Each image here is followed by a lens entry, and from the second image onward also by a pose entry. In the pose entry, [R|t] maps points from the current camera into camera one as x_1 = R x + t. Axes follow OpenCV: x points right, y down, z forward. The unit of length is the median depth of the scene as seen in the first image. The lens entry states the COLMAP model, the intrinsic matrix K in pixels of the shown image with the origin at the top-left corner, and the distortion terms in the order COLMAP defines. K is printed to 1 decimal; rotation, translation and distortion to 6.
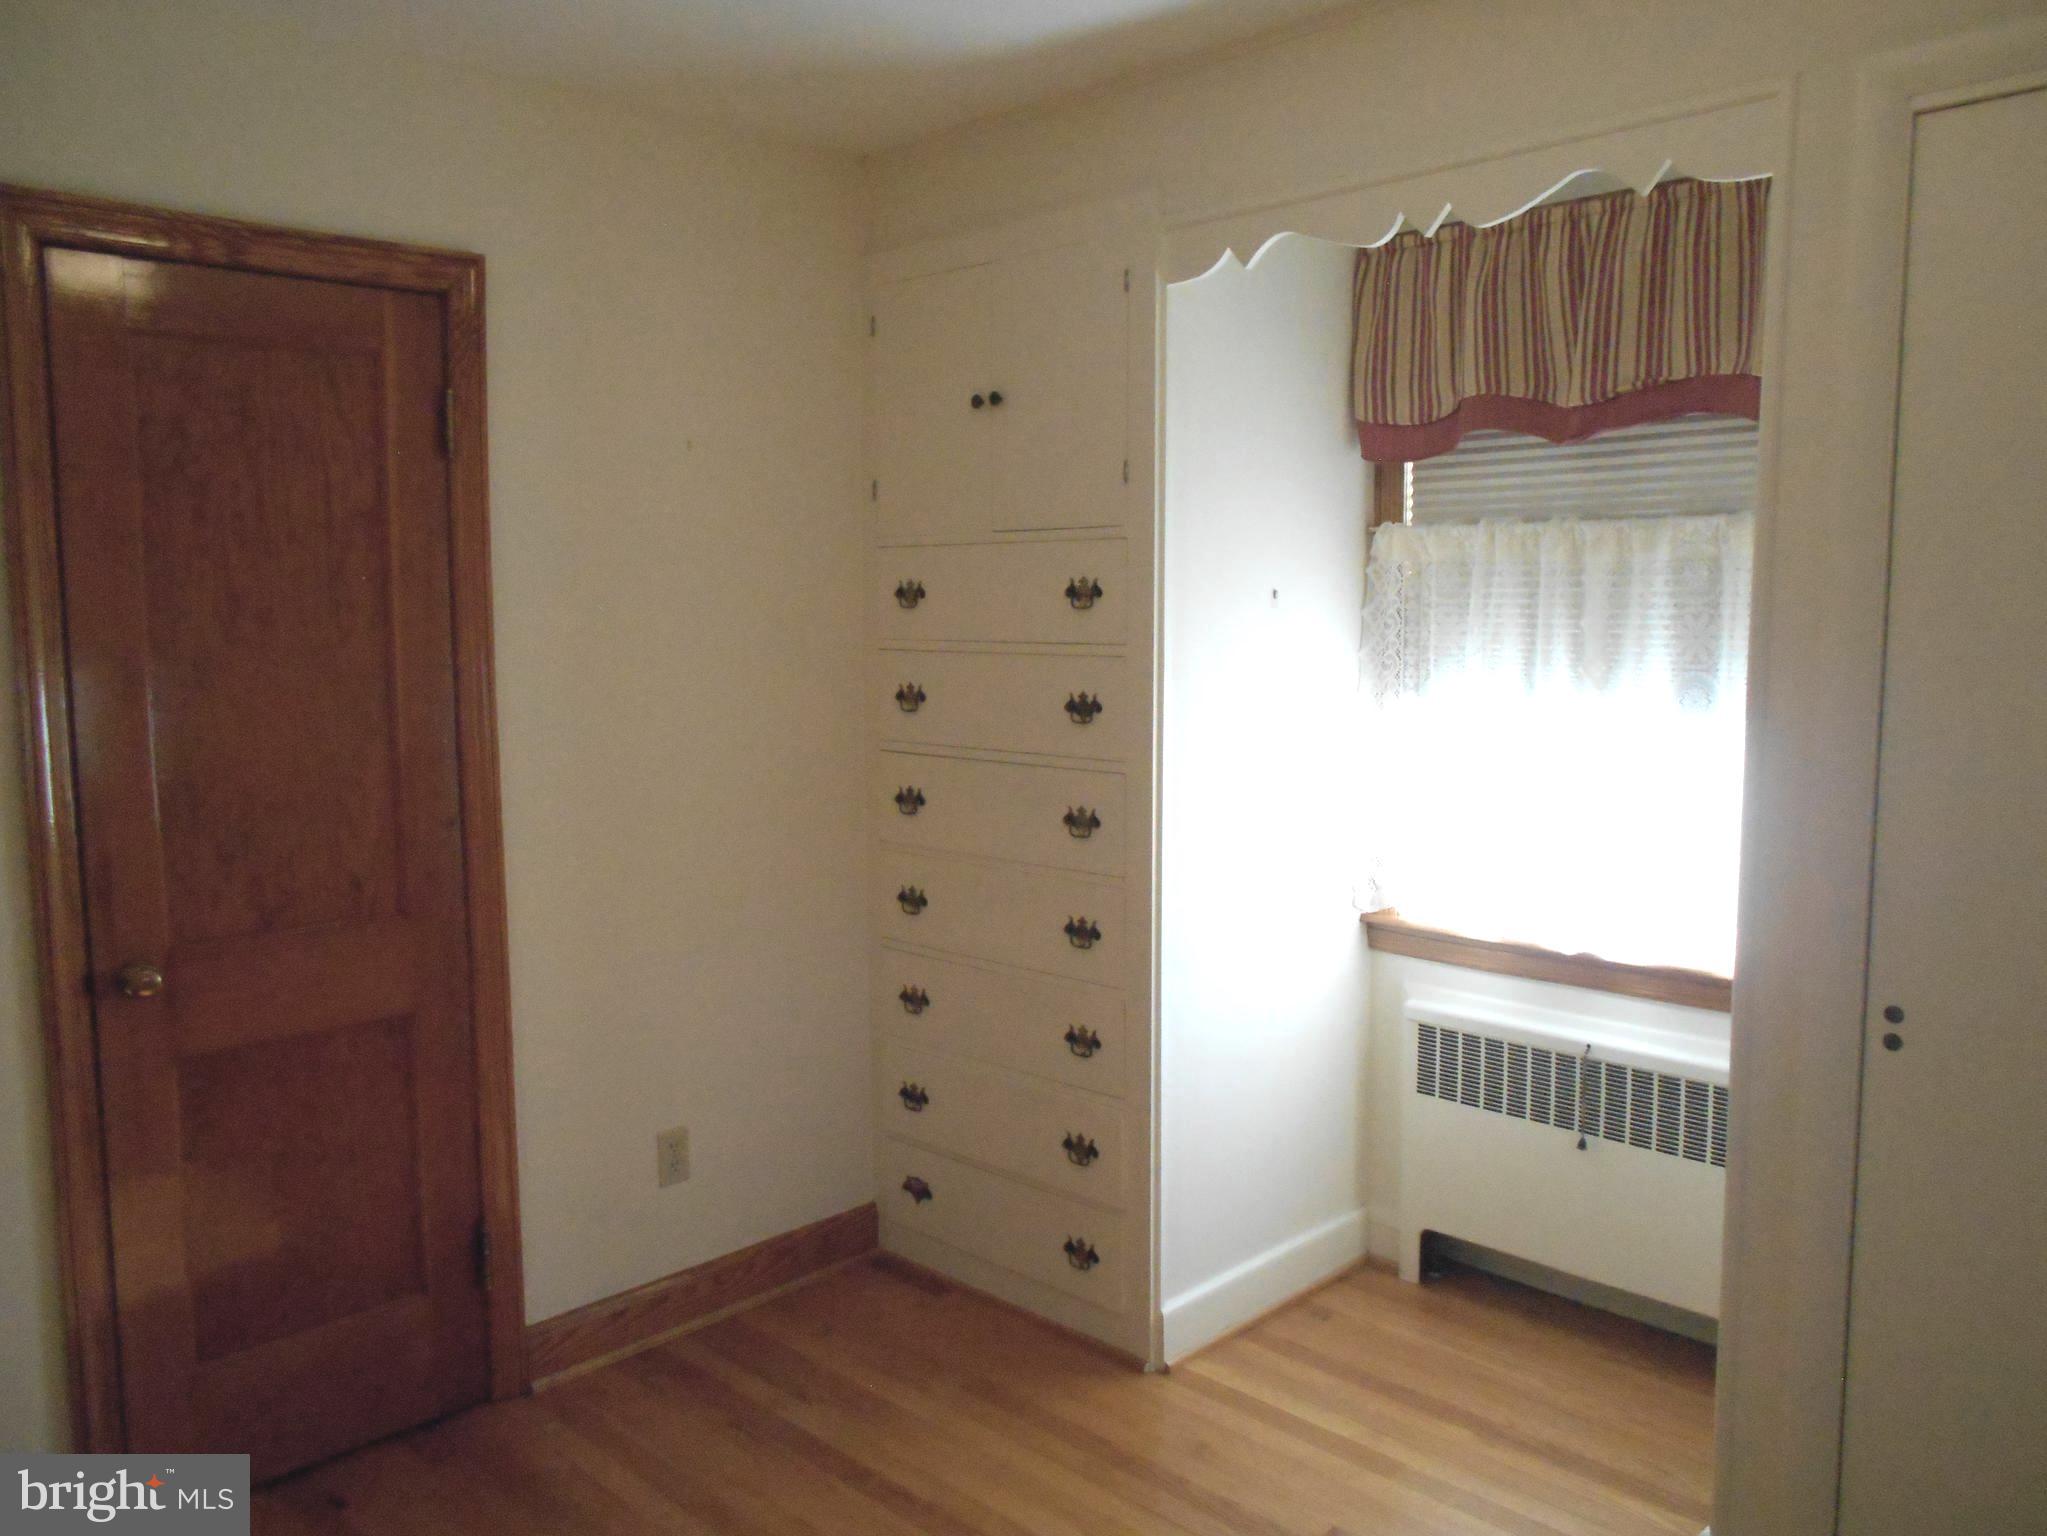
lens RADIAL K [[1593.8, 0, 1023.5], [0, 1593.8, 768.0], [0, 0, 1]] dist [-0.012371, 0.005743]
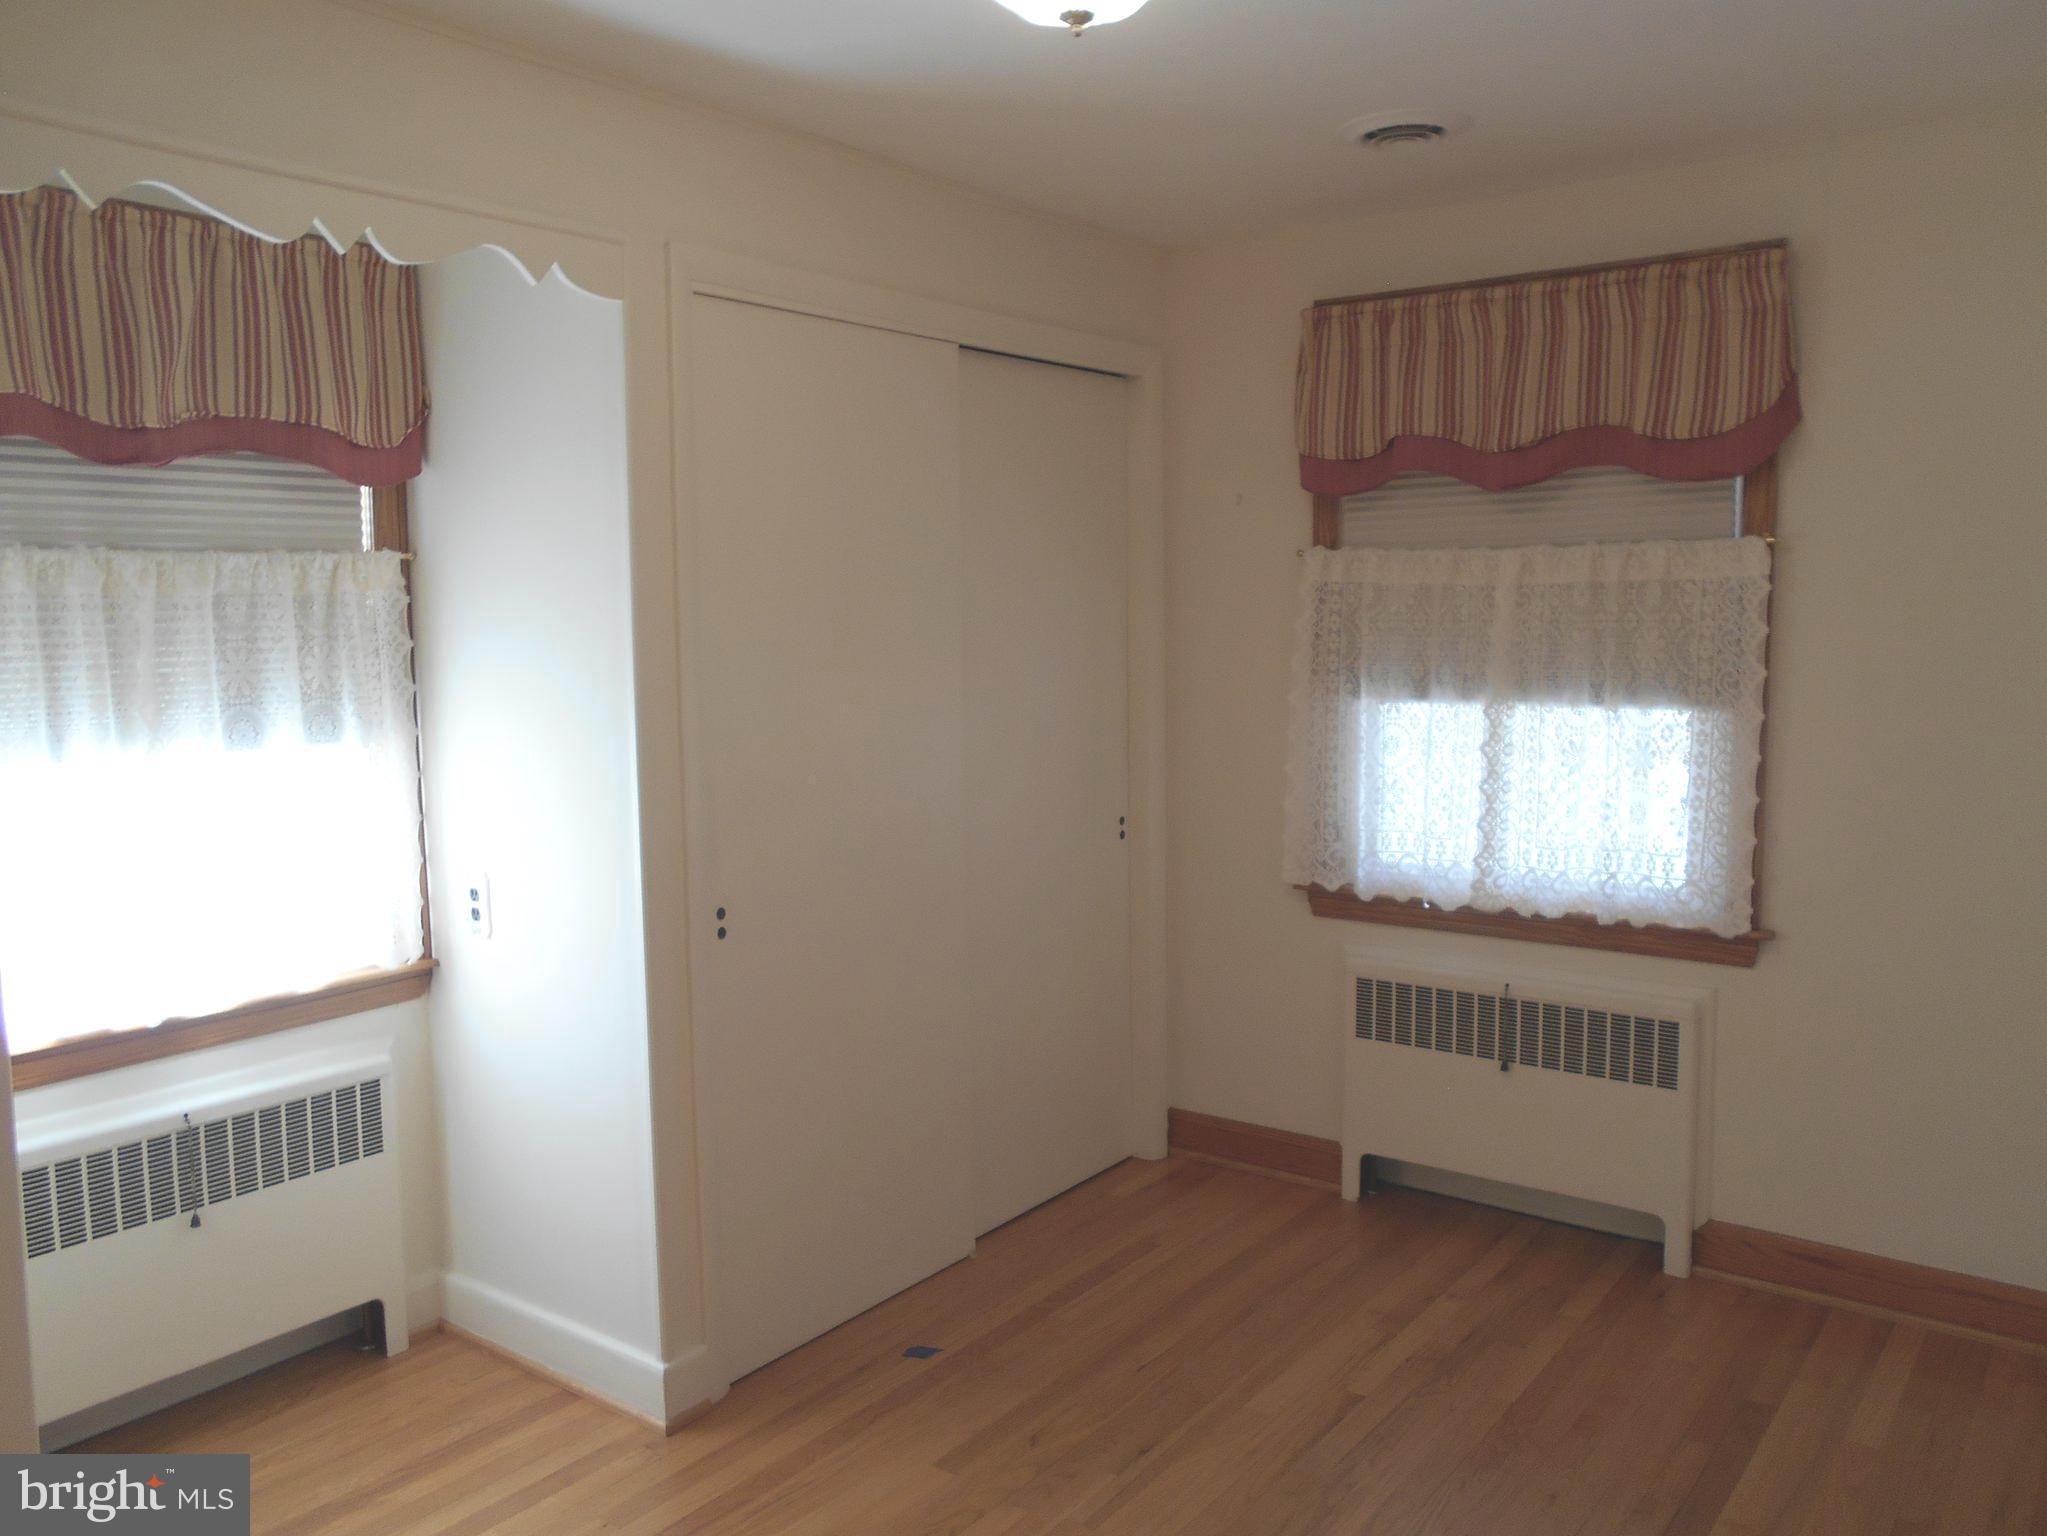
lens RADIAL K [[1625.7, 0, 1023.5], [0, 1625.7, 768.0], [0, 0, 1]] dist [-0.017178, -0.007436]
pose [[-0.155849, -0.081787, 0.984389, -0.629036], [0.128519, 0.986416, 0.102303, -0.058679], [-0.979385, 0.142456, -0.143221, 0.621256]]
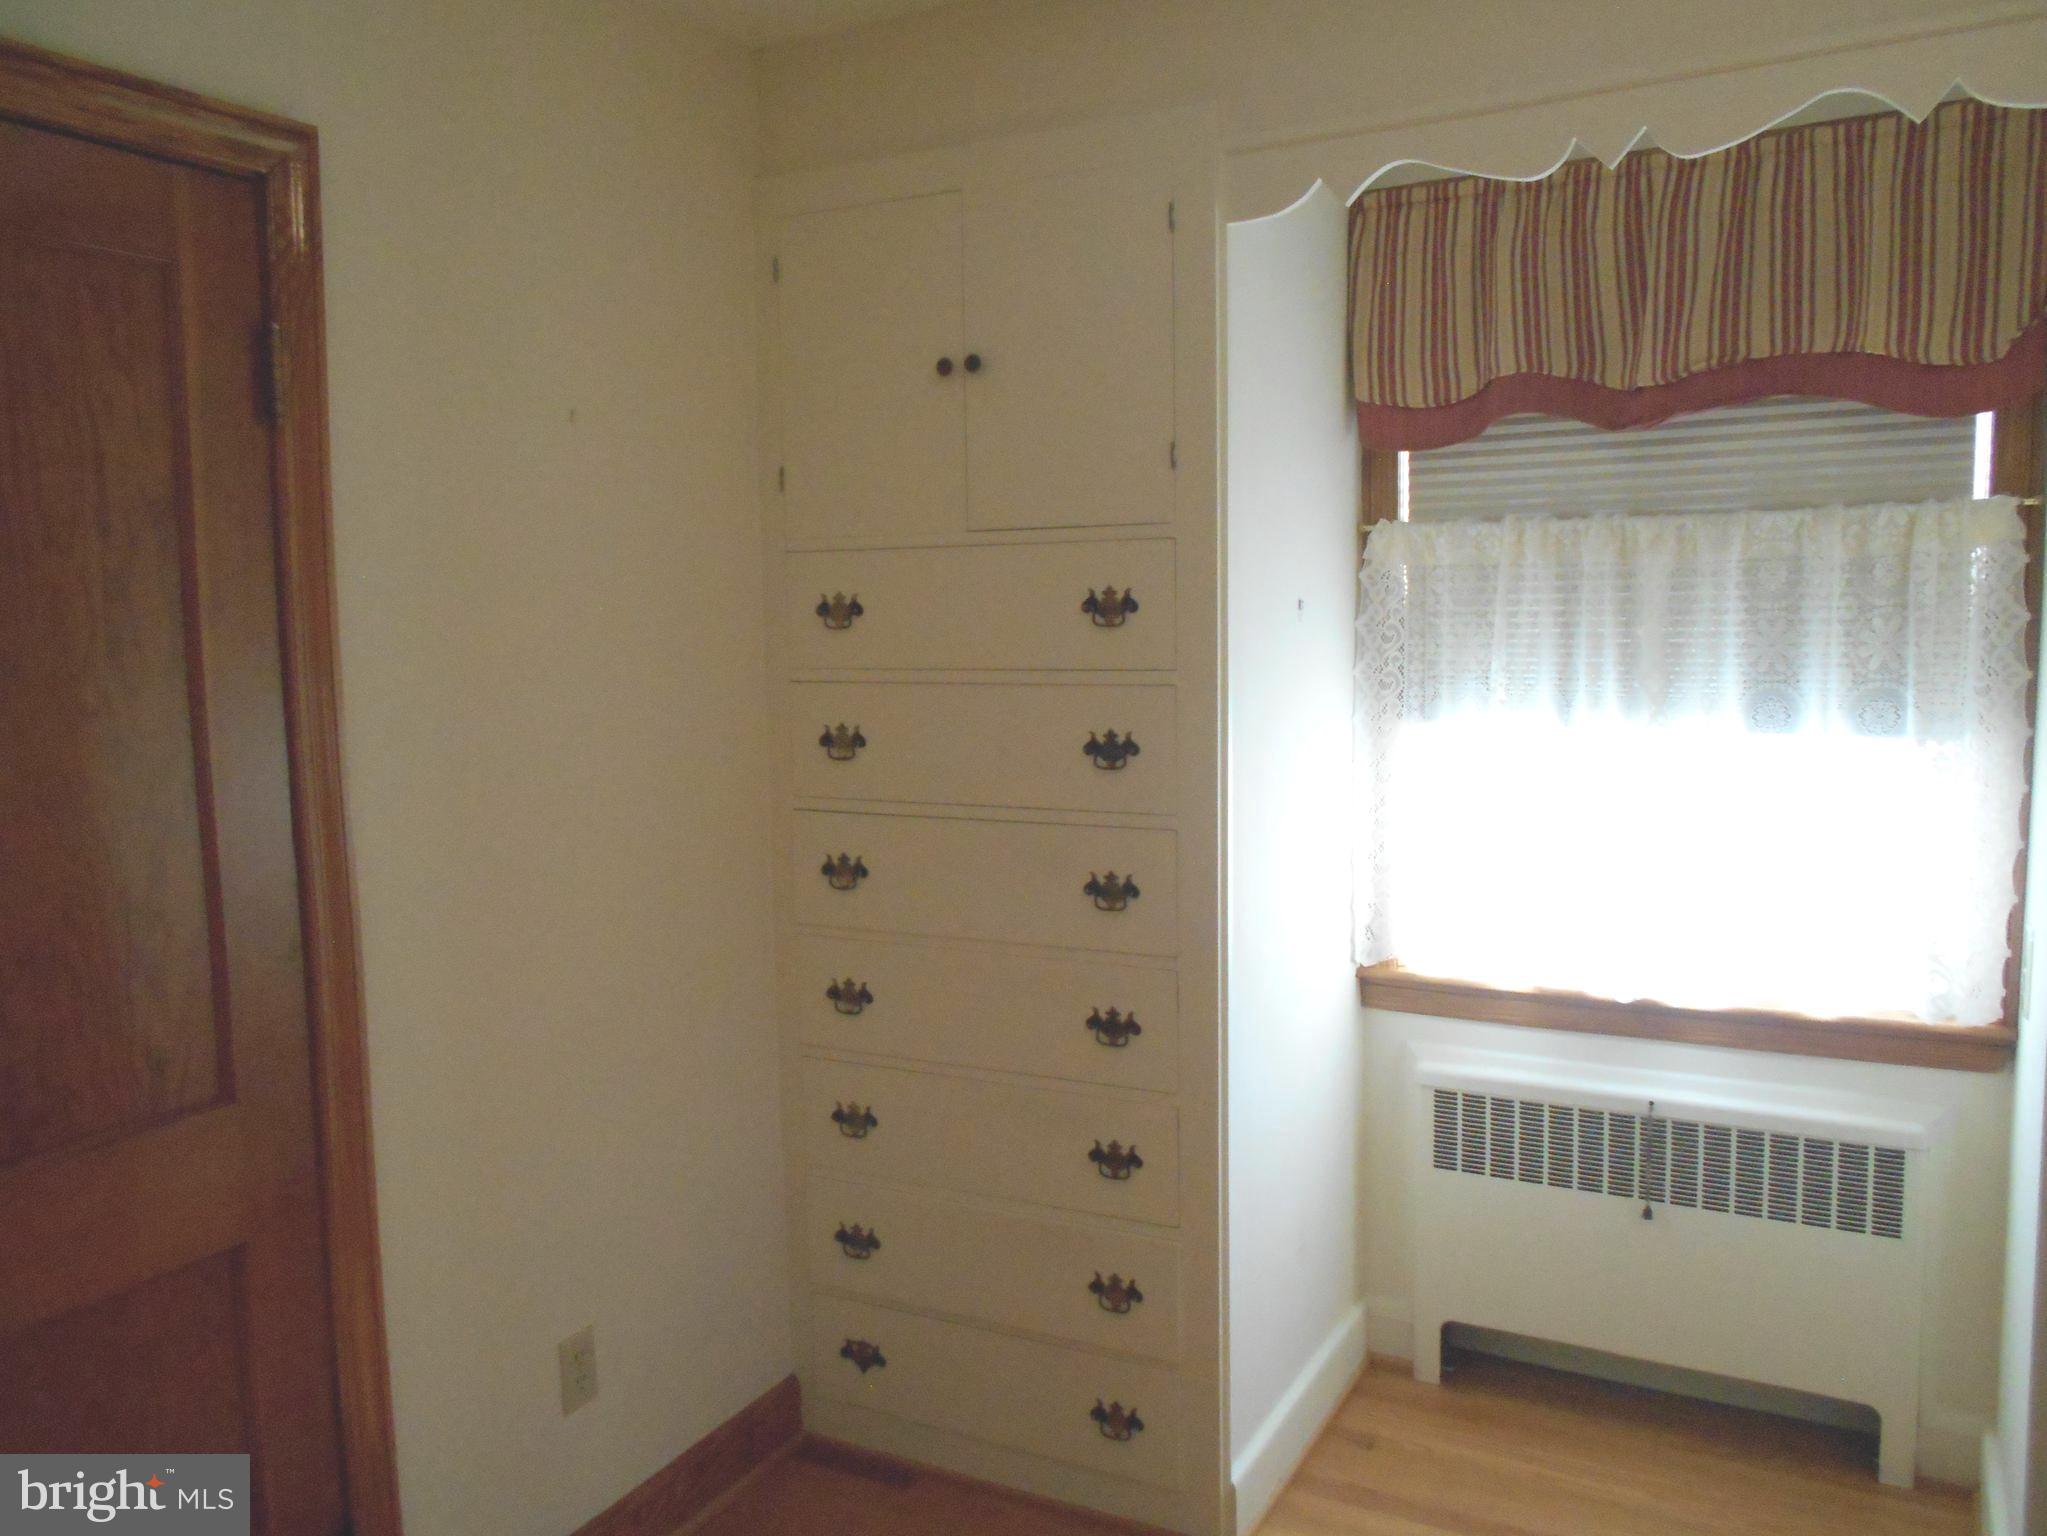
lens RADIAL K [[1593.8, 0, 1023.5], [0, 1593.8, 768.0], [0, 0, 1]] dist [-0.012371, 0.005743]
pose [[0.960424, -0.043641, 0.275104, -0.220382], [0.045164, 0.998979, 0.000797, -0.030176], [-0.274858, 0.011659, 0.961414, 0.232550]]
